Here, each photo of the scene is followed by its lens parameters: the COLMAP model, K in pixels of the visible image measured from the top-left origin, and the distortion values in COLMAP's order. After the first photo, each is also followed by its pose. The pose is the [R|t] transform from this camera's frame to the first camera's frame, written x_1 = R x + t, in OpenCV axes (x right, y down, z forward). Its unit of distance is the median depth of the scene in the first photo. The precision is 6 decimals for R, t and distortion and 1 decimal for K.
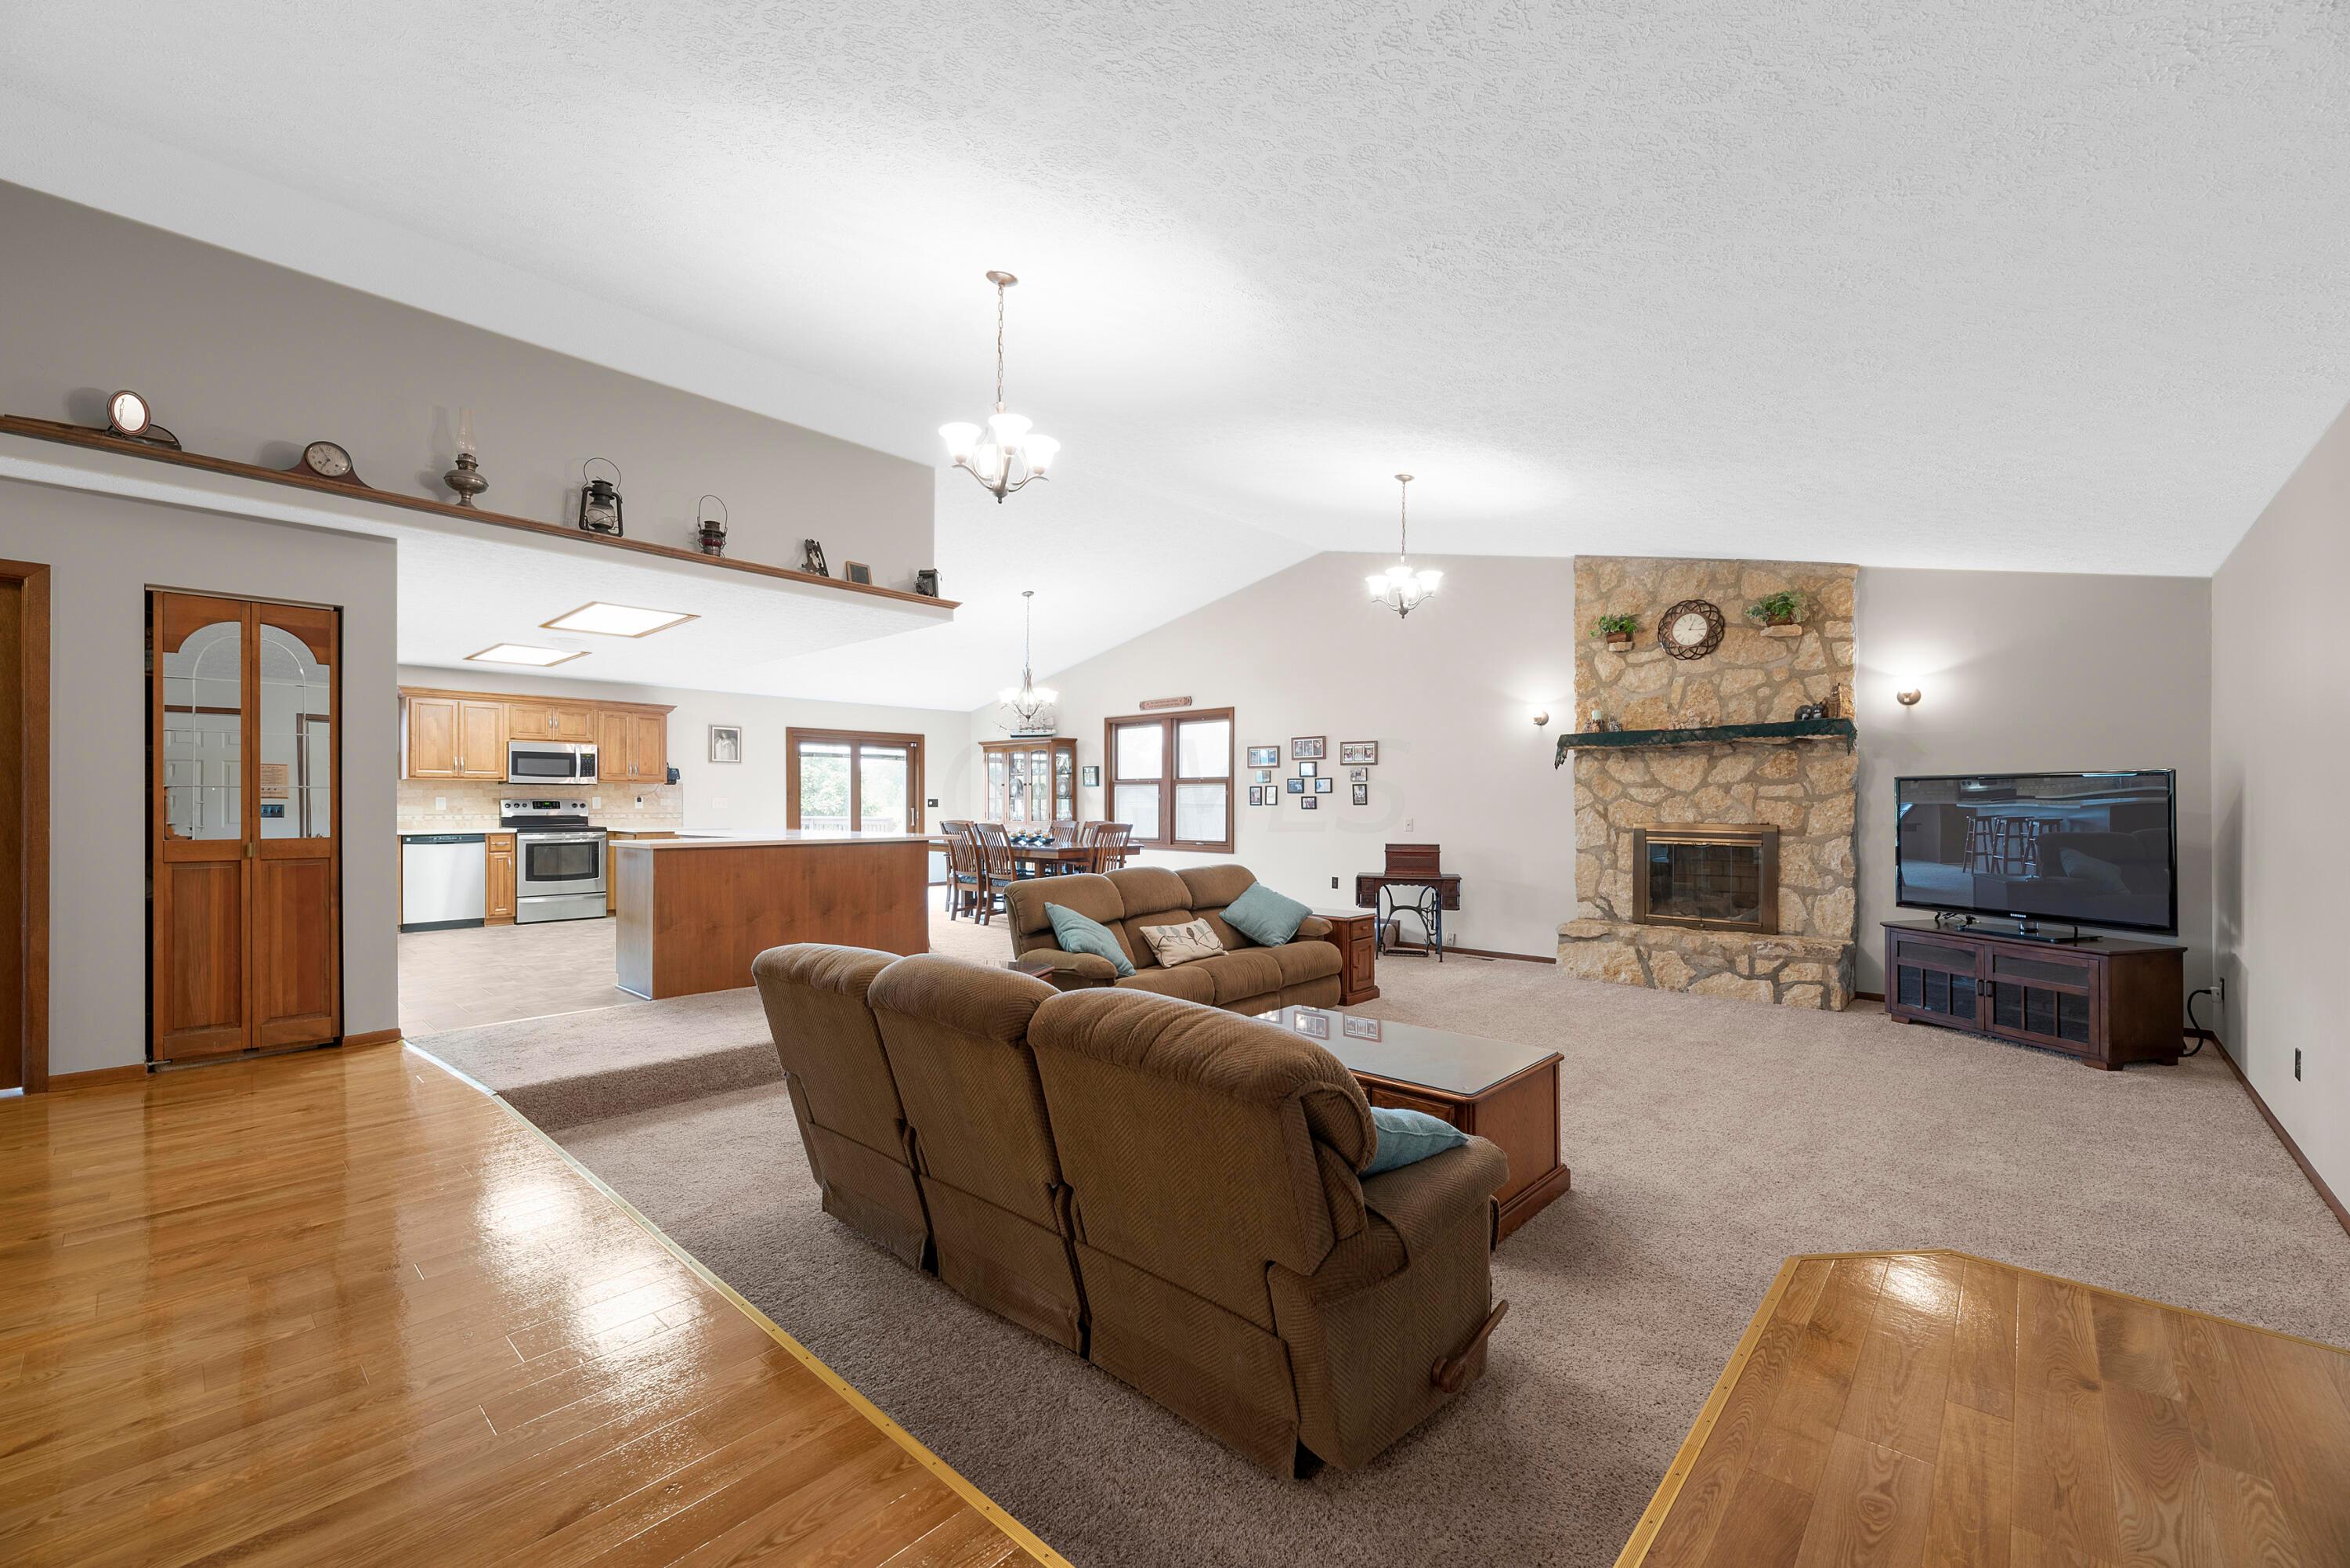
lens RADIAL K [[942.8, 0, 1167.0], [0, 942.8, 801.0], [0, 0, 1]] dist [-0.001687, -0.000300]
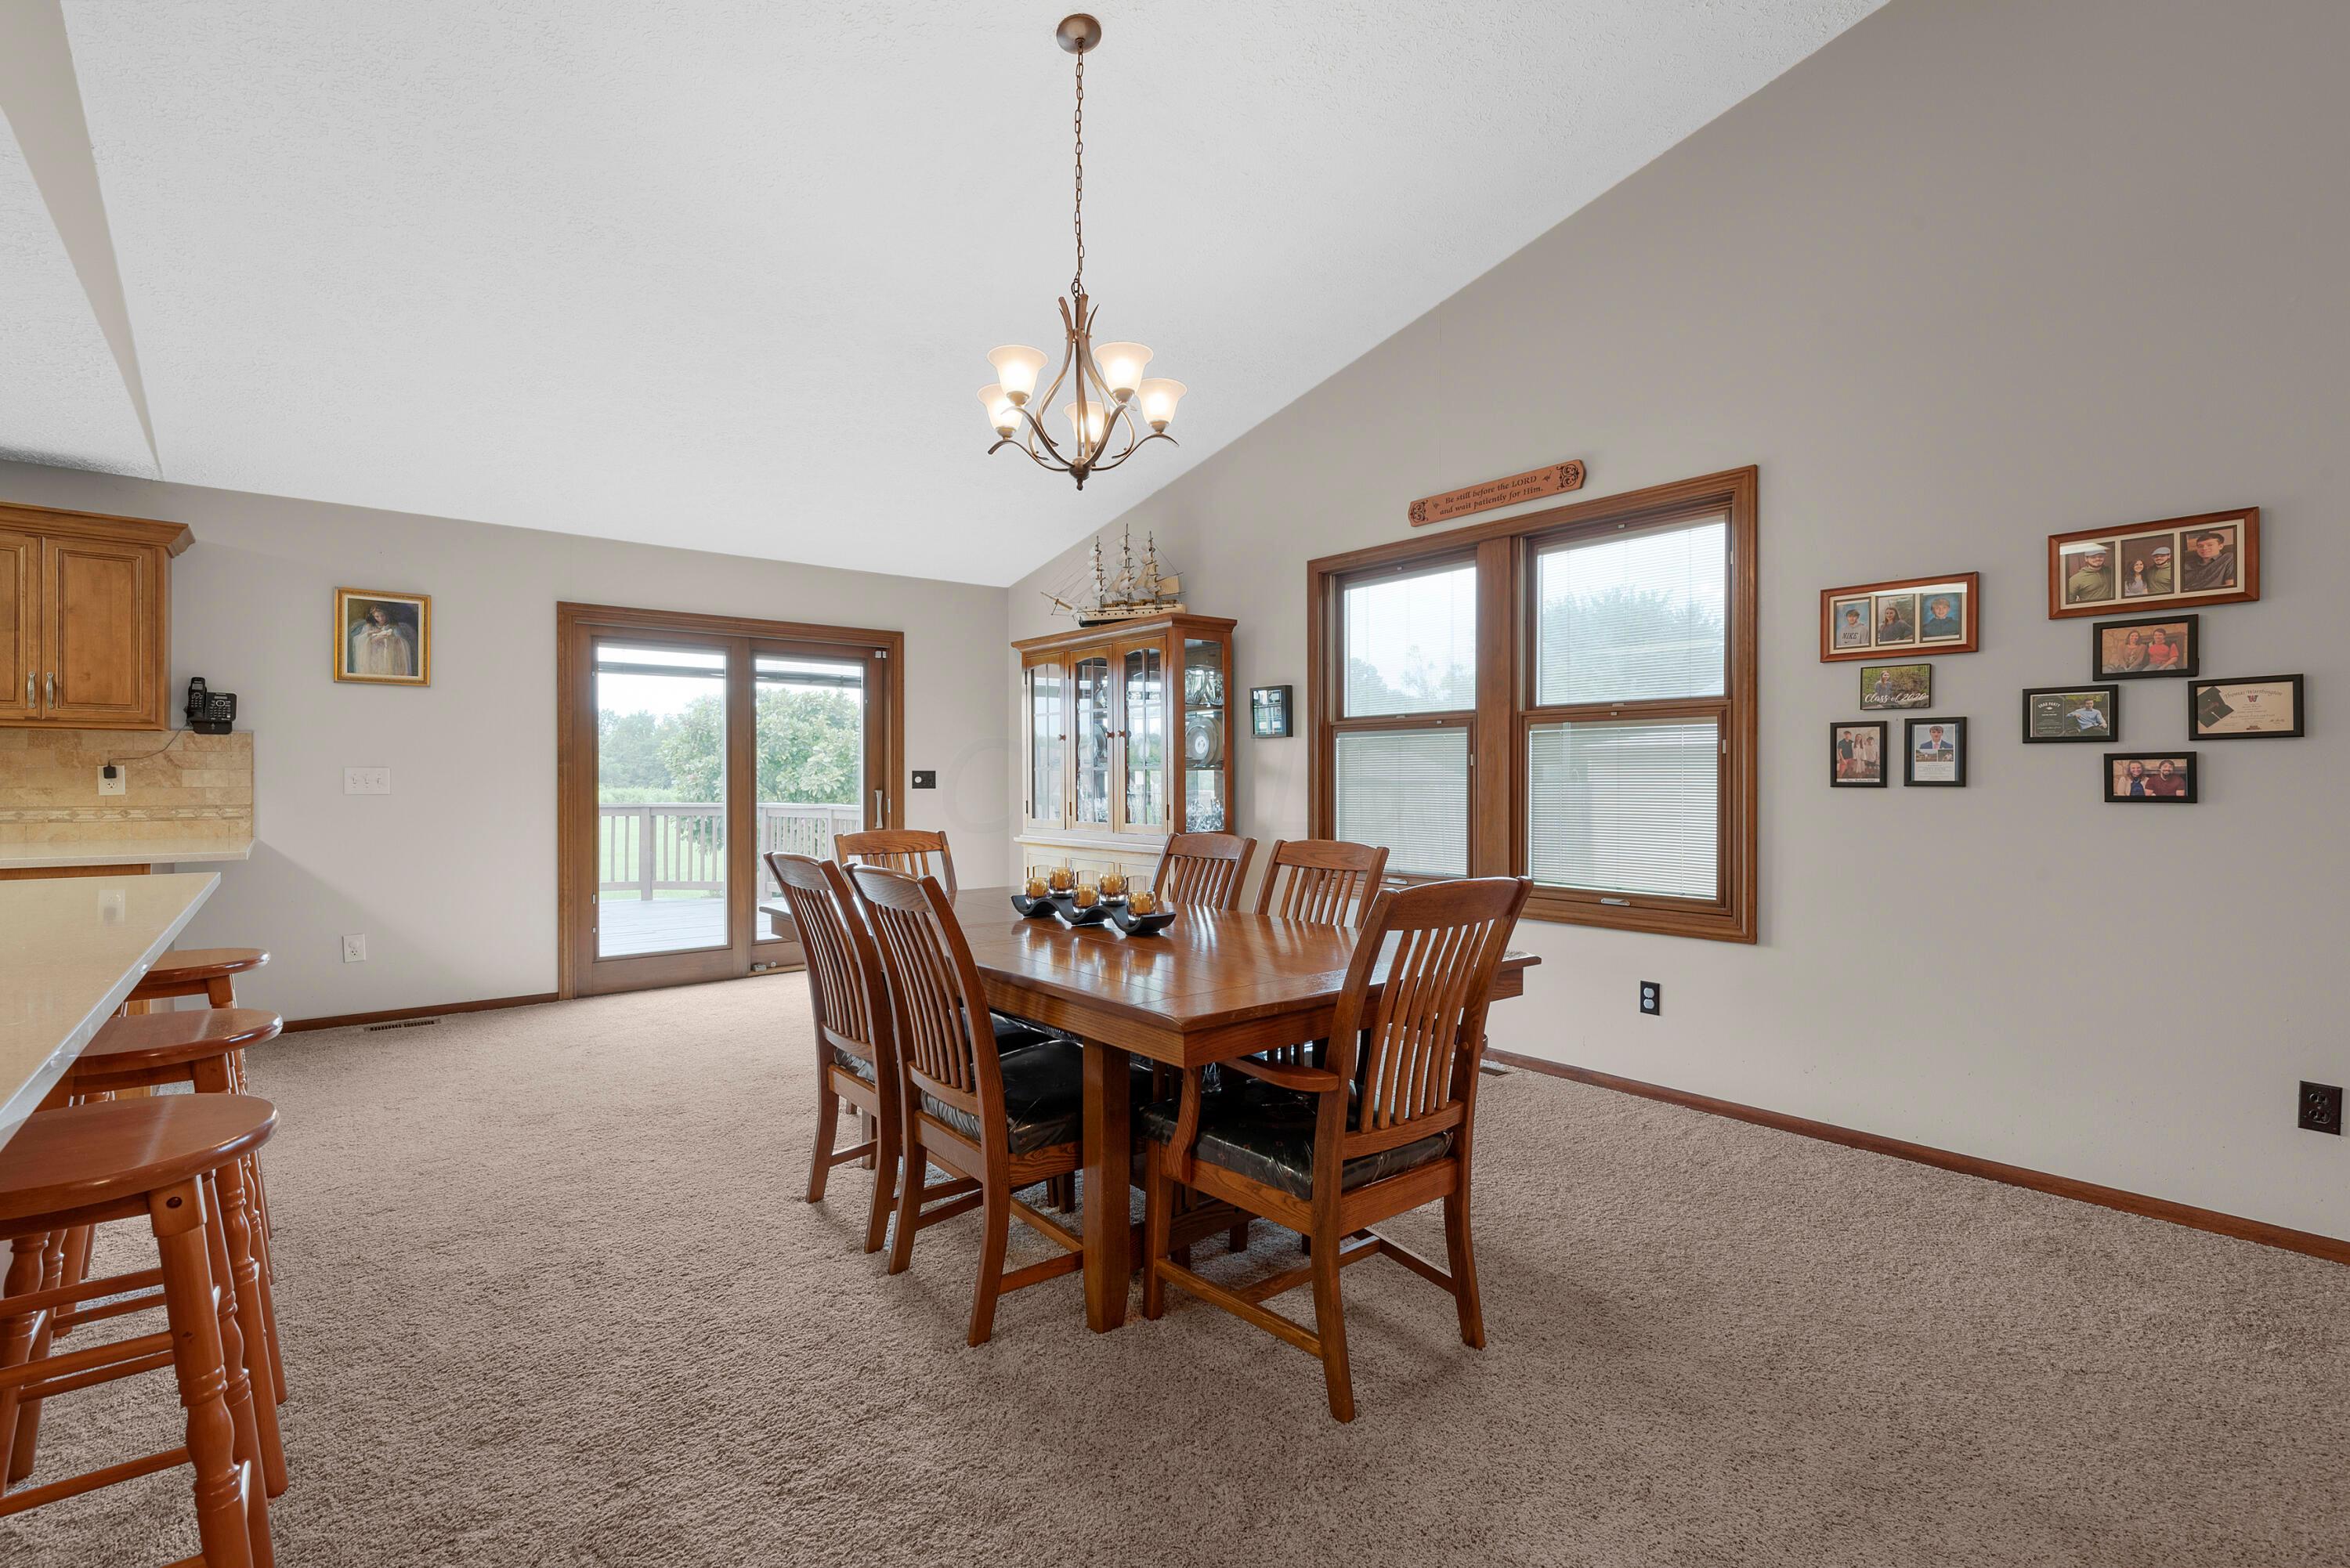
lens RADIAL K [[1070.7, 0, 1175.0], [0, 1070.7, 784.6], [0, 0, 1]] dist [-0.002917, -0.000373]
pose [[0.991112, -0.000295, -0.133027, -0.087457], [0.001274, 0.999973, 0.007268, 0.001456], [0.133022, -0.007373, 0.991086, 0.783955]]
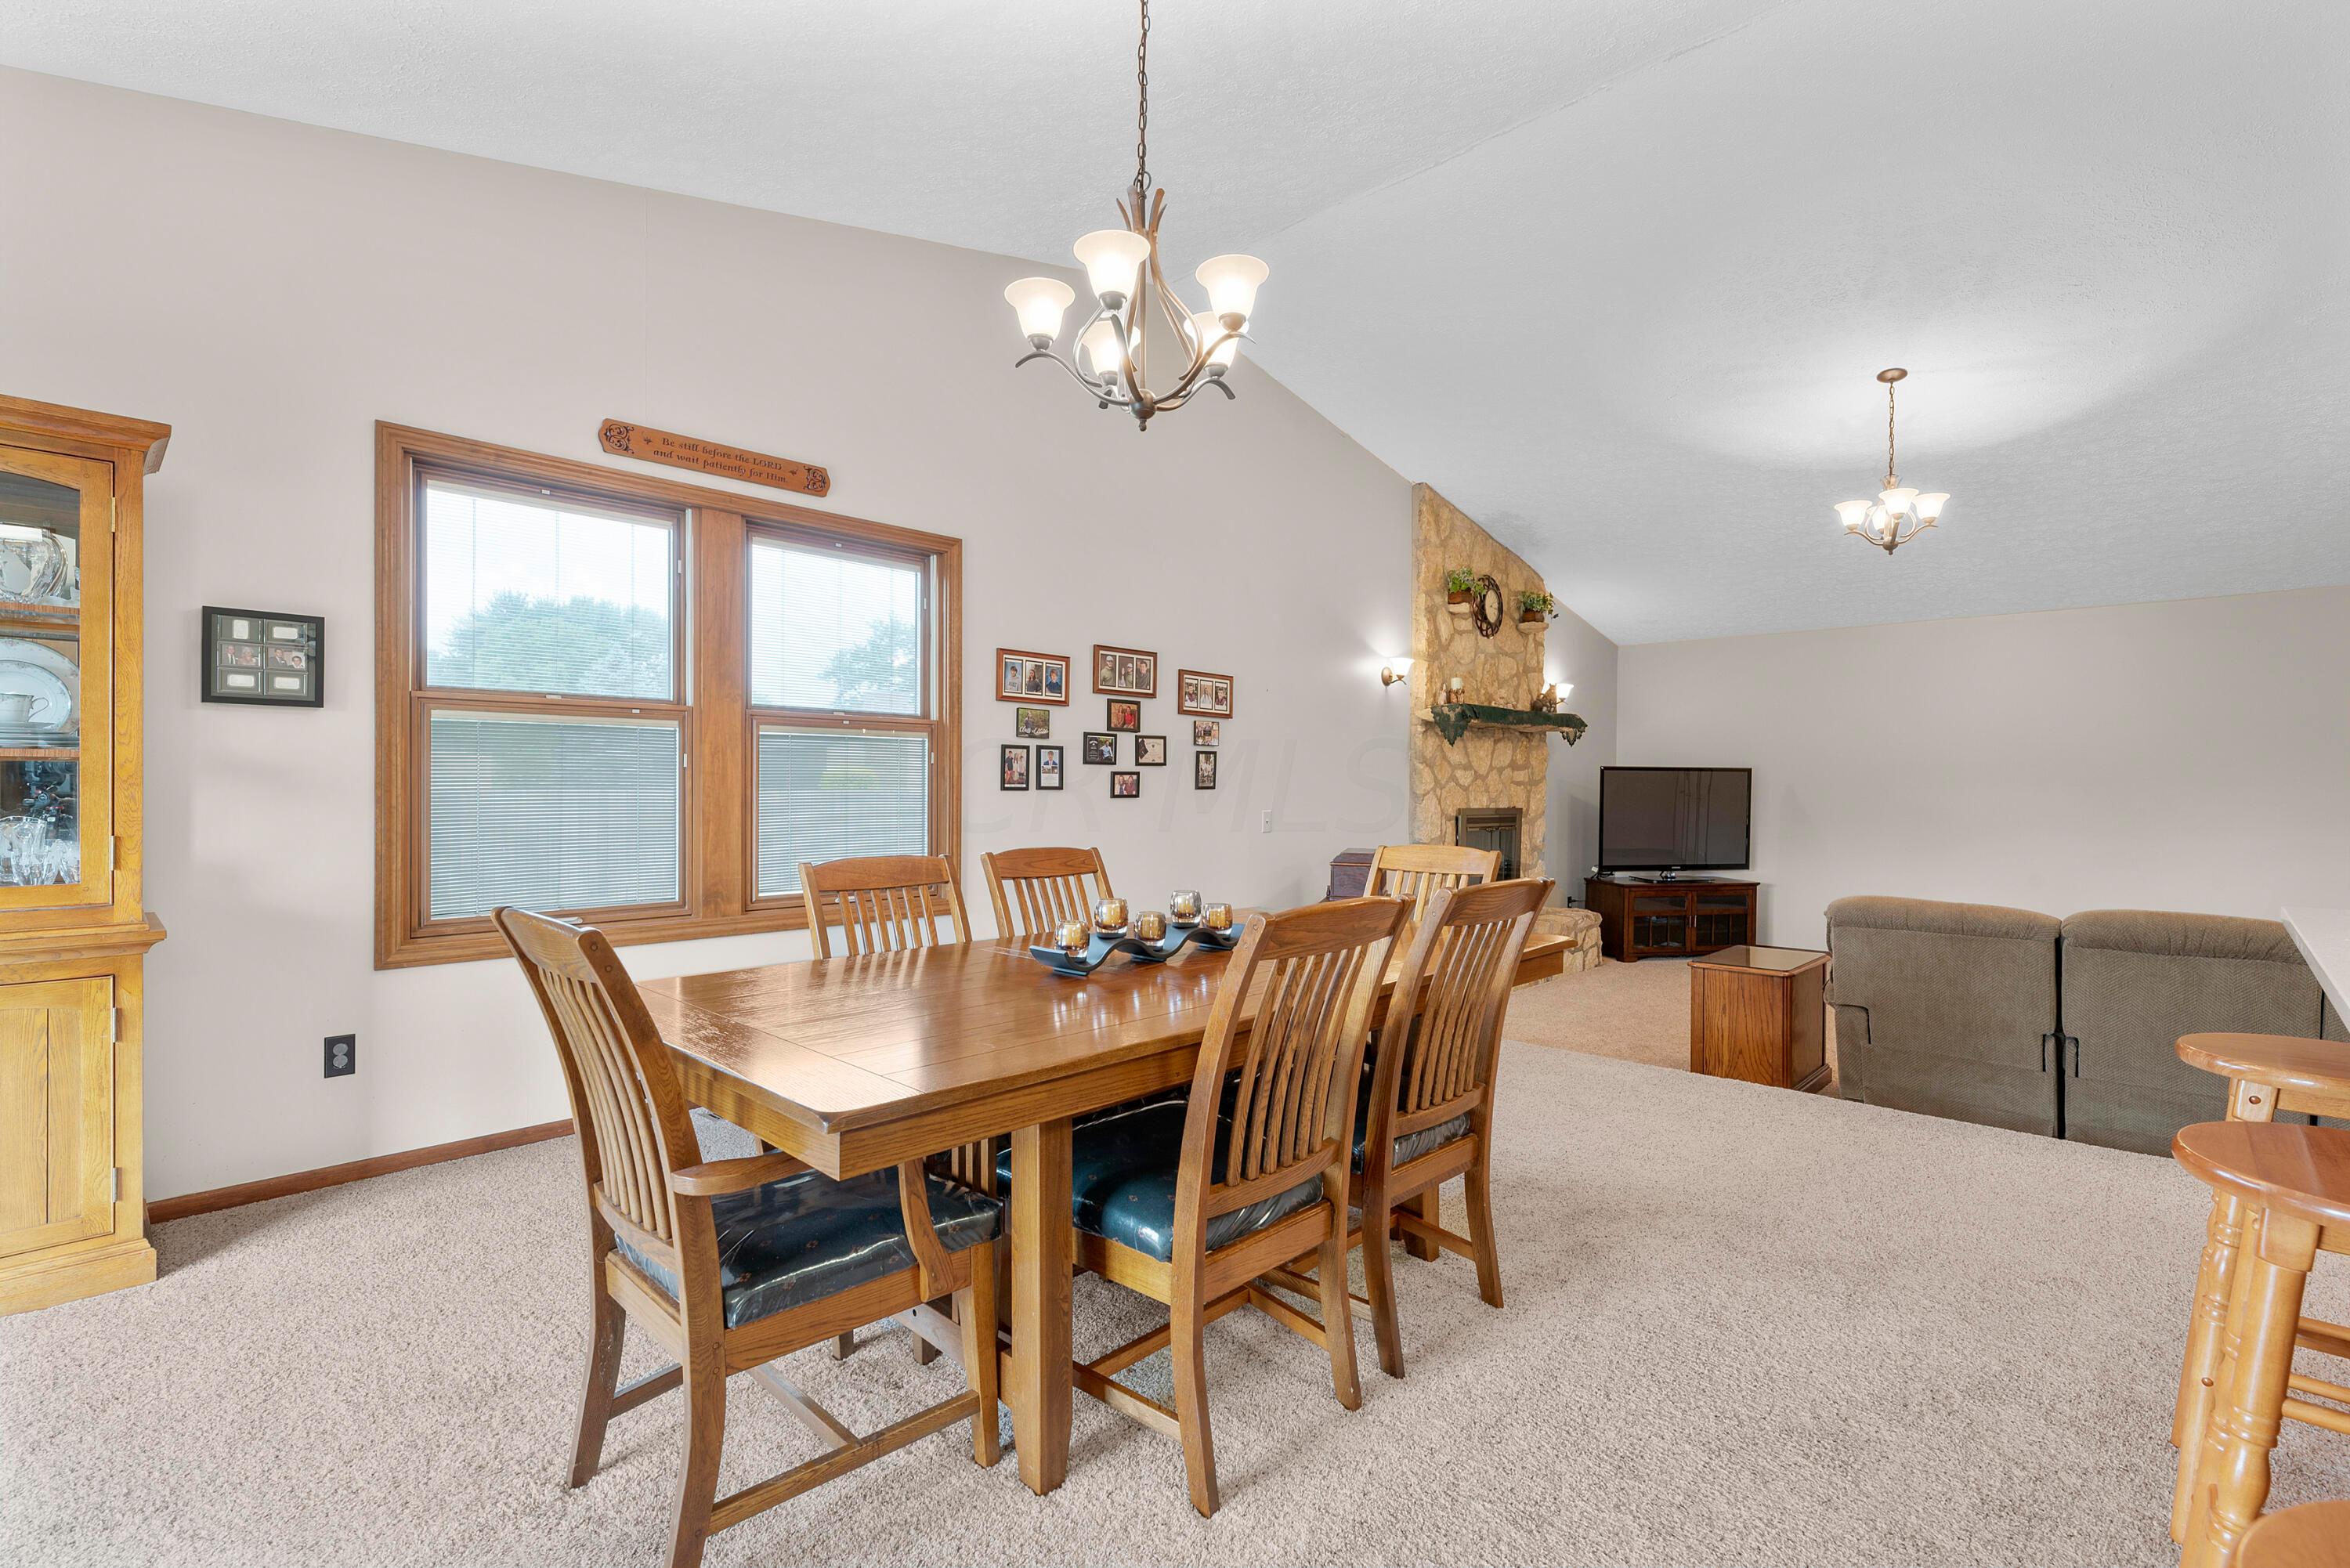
lens RADIAL K [[1070.7, 0, 1158.8], [0, 1070.7, 789.5], [0, 0, 1]] dist [-0.002917, -0.000373]
pose [[0.018351, -0.006935, 0.999808, -0.464682], [-0.010630, 0.999918, 0.007130, 0.000229], [-0.999775, -0.010759, 0.018276, 1.130332]]
